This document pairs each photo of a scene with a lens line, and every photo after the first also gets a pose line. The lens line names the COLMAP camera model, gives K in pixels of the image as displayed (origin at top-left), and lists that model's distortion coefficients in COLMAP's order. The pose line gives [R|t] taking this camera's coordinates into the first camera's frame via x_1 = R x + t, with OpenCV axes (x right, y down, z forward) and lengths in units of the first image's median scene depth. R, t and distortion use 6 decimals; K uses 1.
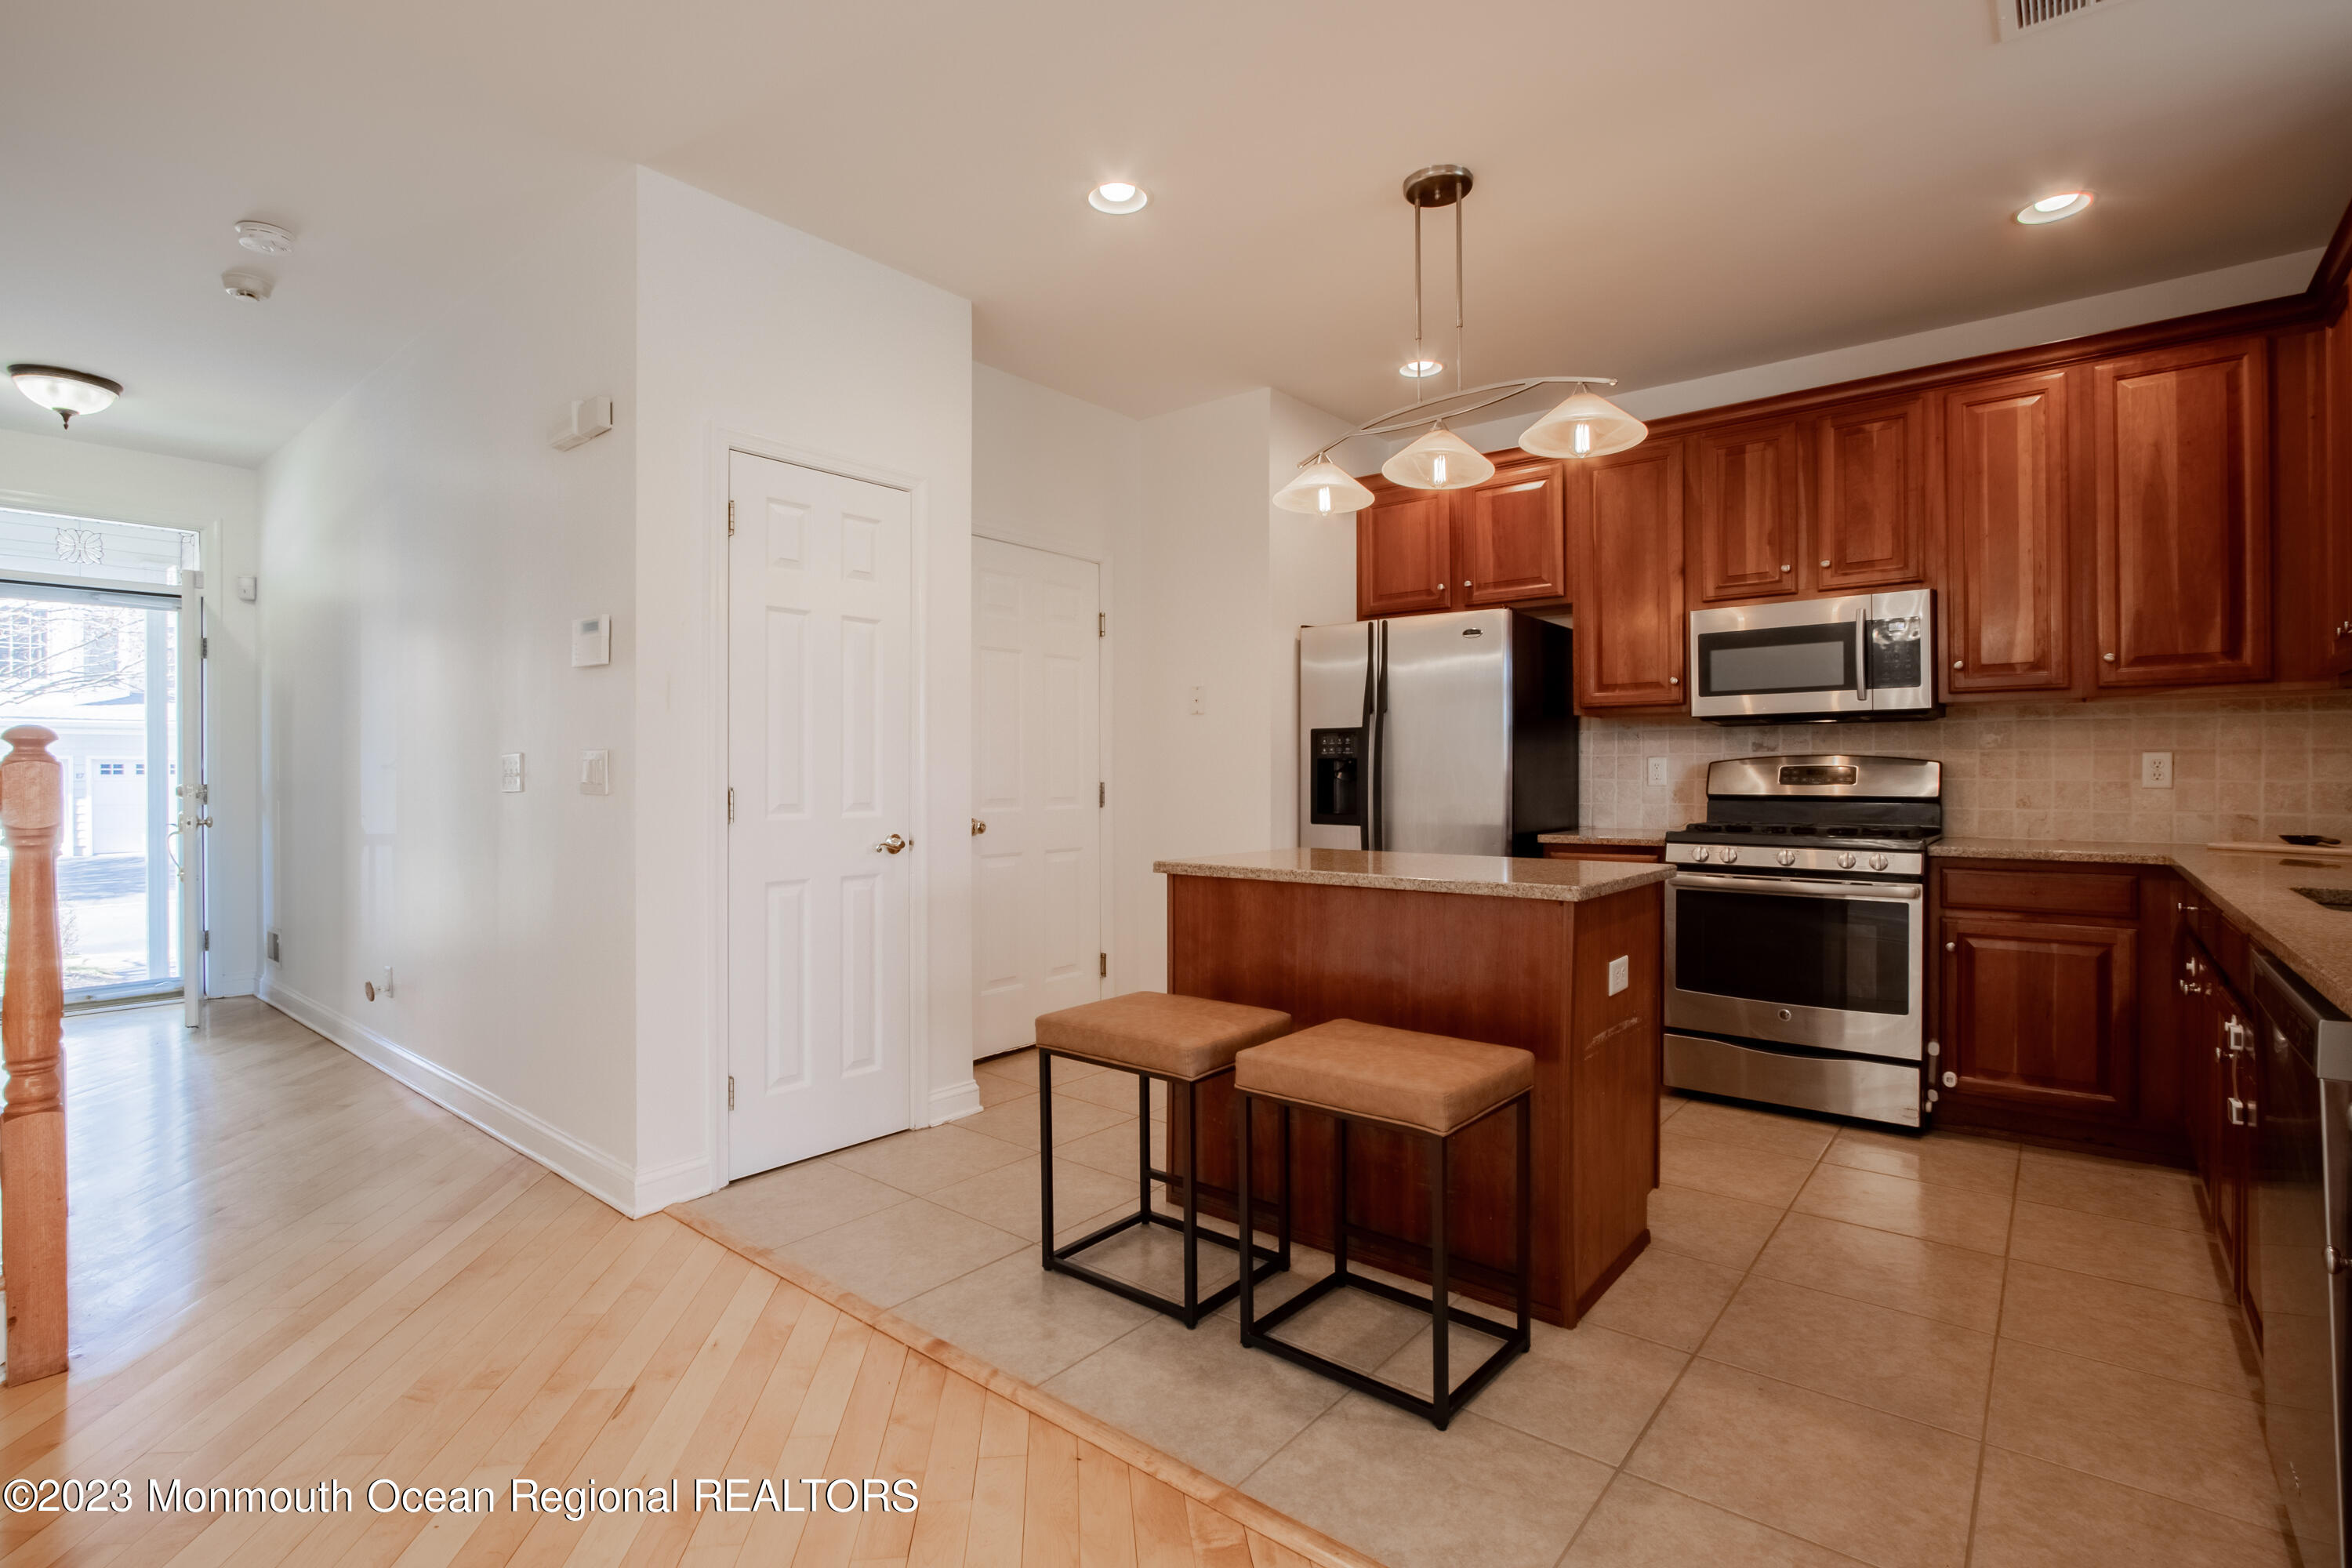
lens RADIAL K [[1098.5, 0, 1140.8], [0, 1098.5, 768.5], [0, 0, 1]] dist [-0.011565, -0.000234]
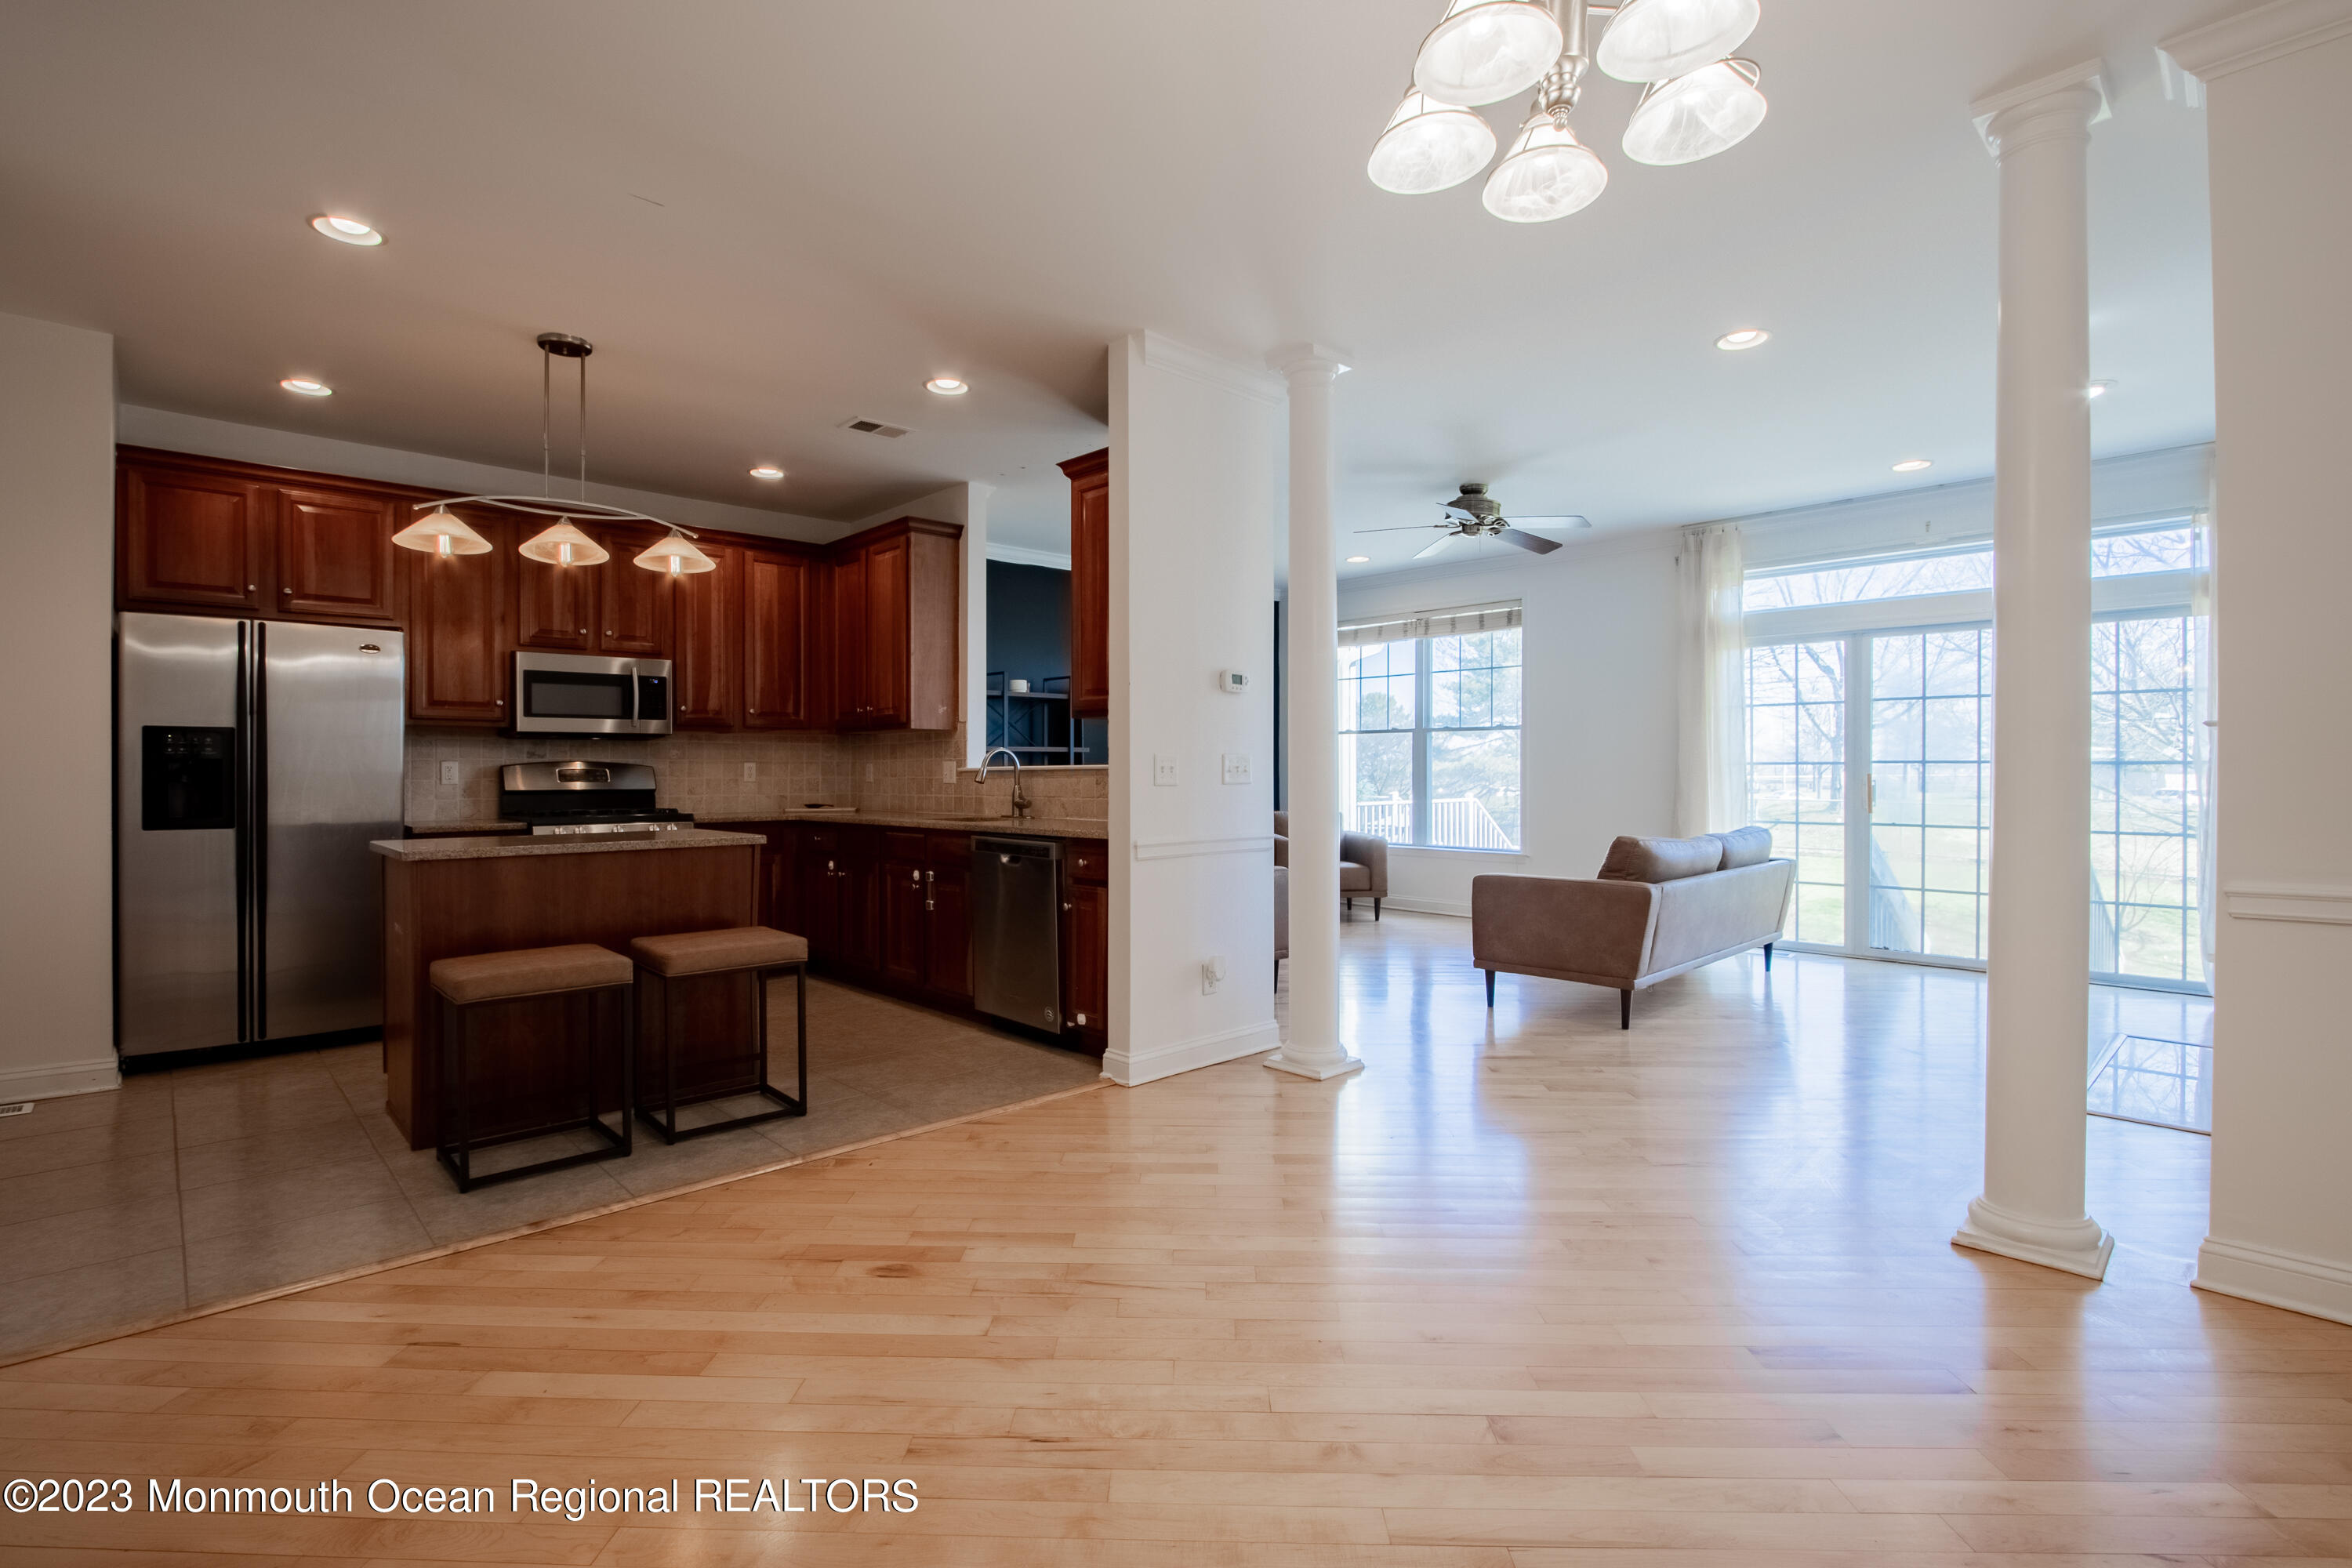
lens RADIAL K [[1091.9, 0, 1167.4], [0, 1091.9, 775.3], [0, 0, 1]] dist [-0.000484, -0.000214]
pose [[0.119589, -0.002188, 0.992821, -0.772320], [-0.002518, 0.999994, 0.002507, 0.000321], [-0.992820, -0.002800, 0.119583, 0.069377]]
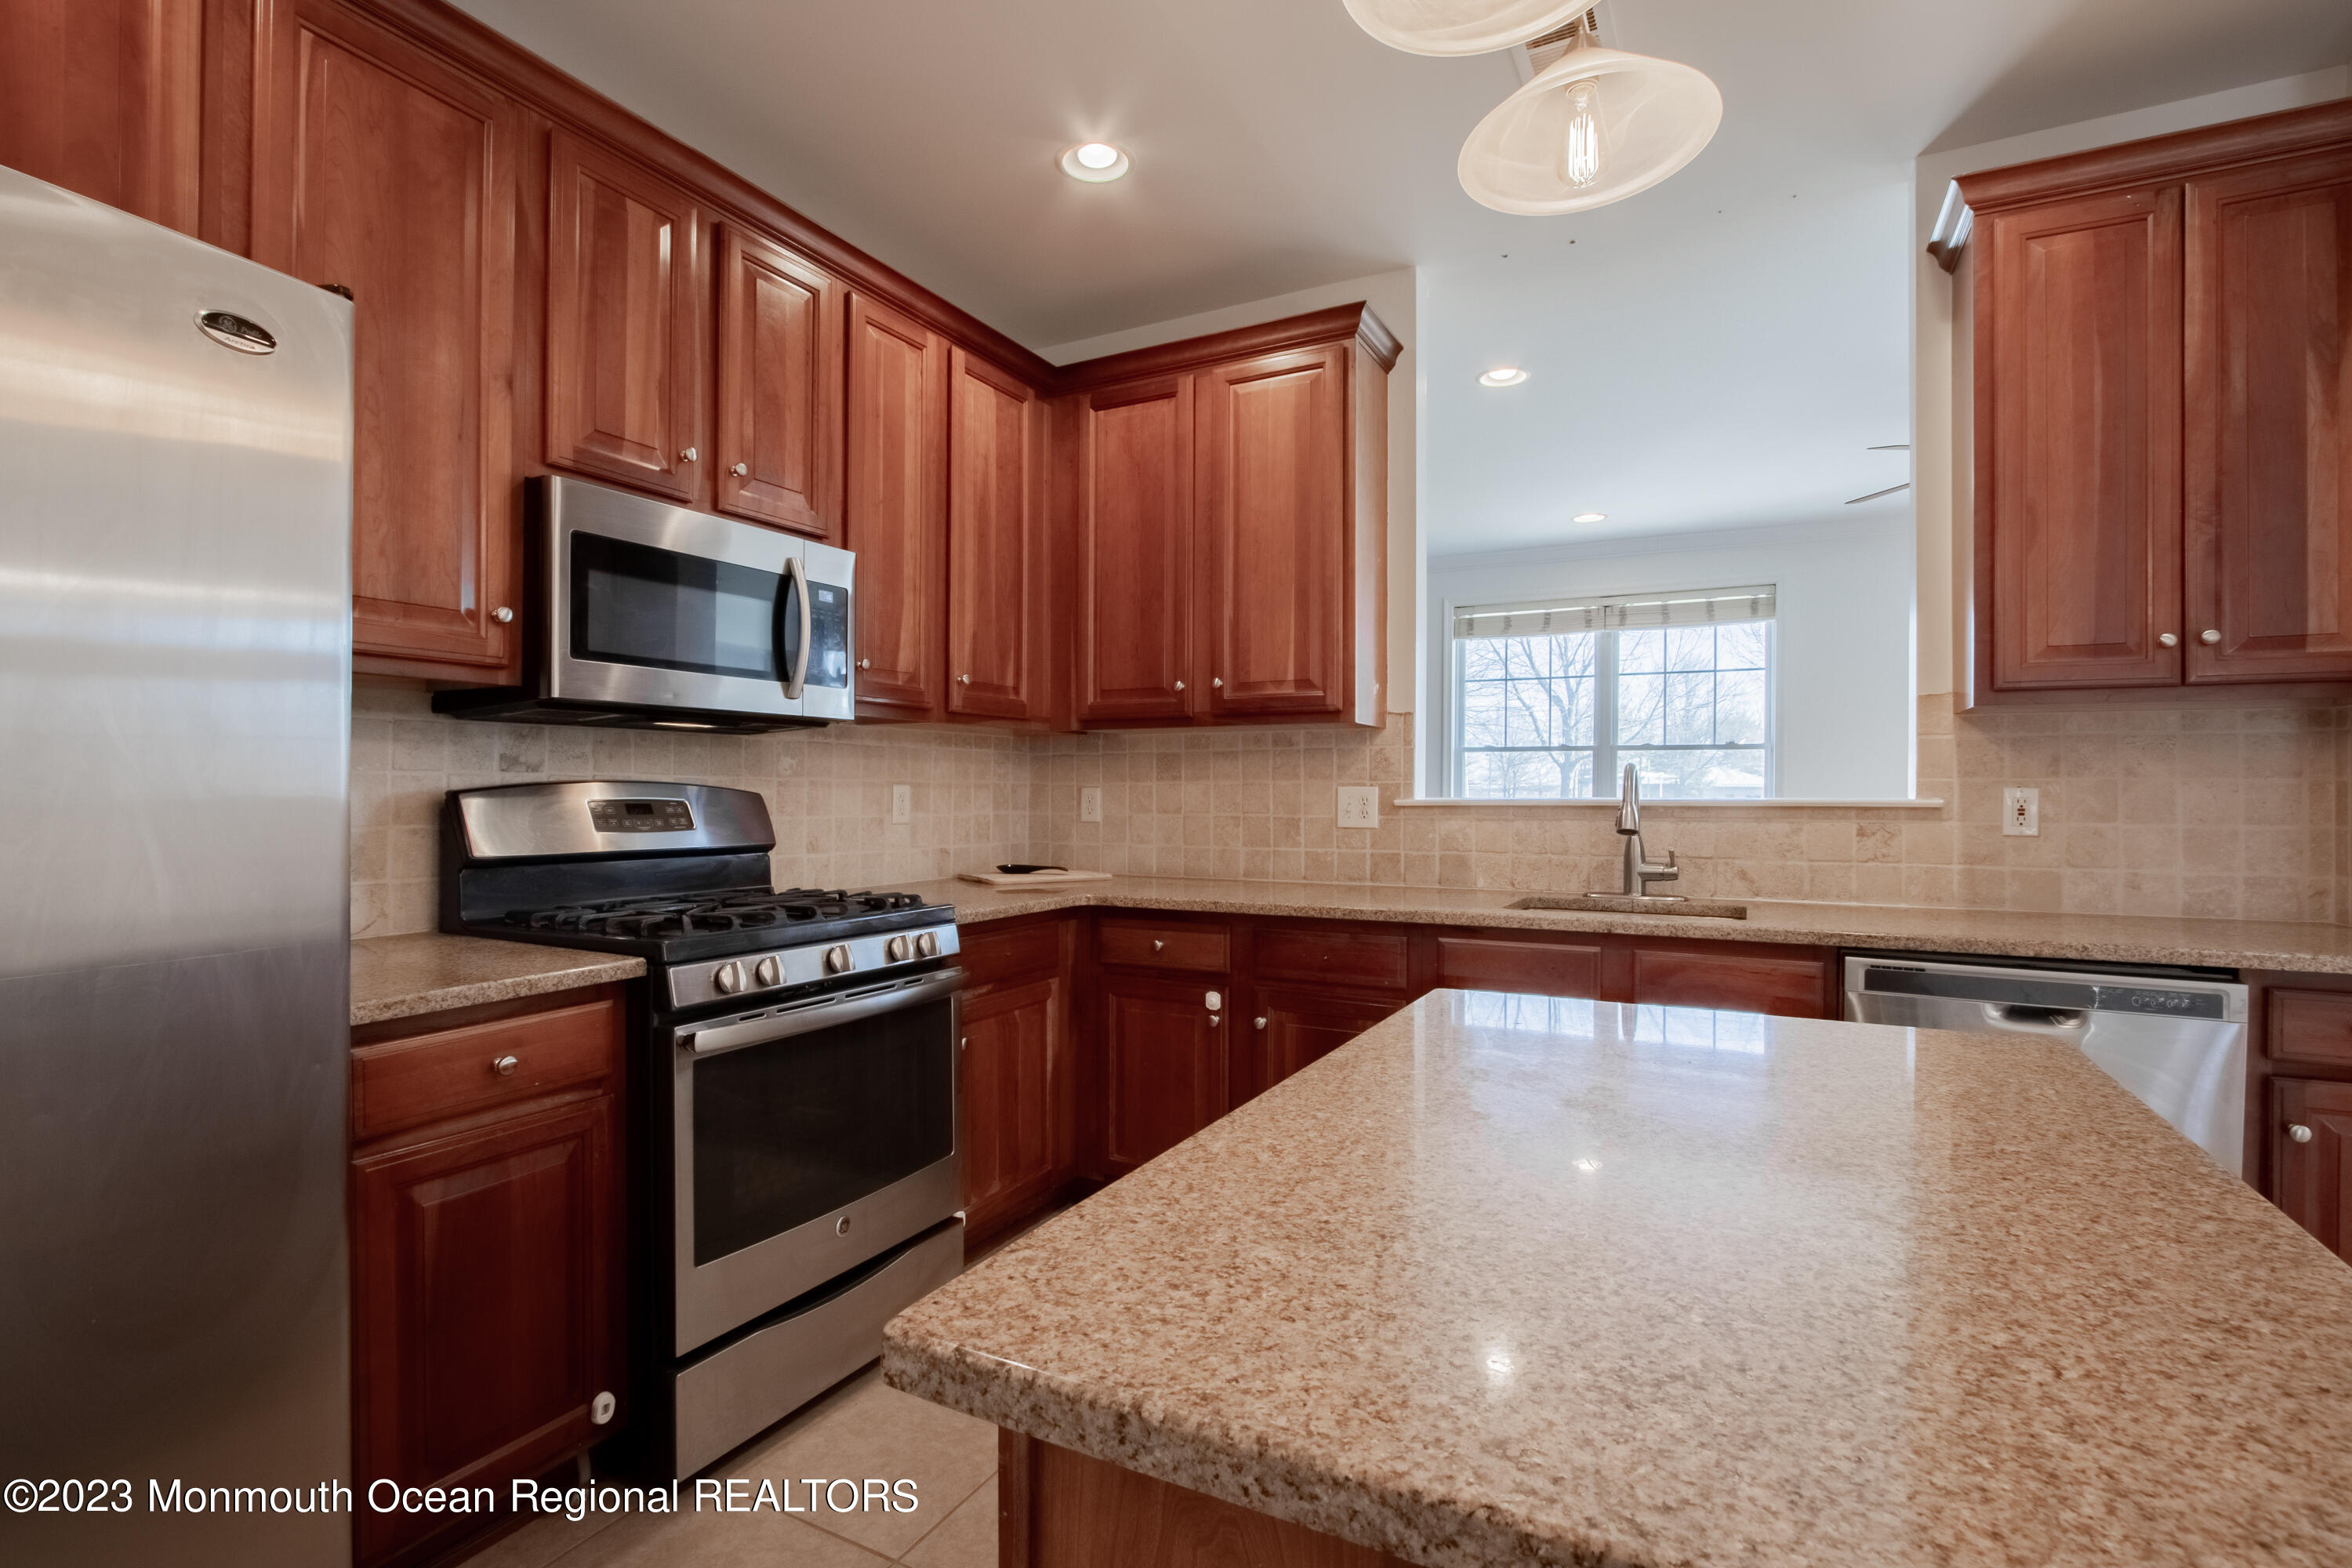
lens RADIAL K [[1097.2, 0, 1176.0], [0, 1097.2, 784.0], [0, 0, 1]] dist [-0.000939, -0.000236]
pose [[-0.205254, 0.008027, 0.978676, -0.022176], [-0.007927, 0.999920, -0.009864, -0.007795], [-0.978677, -0.009783, -0.205174, 0.904422]]
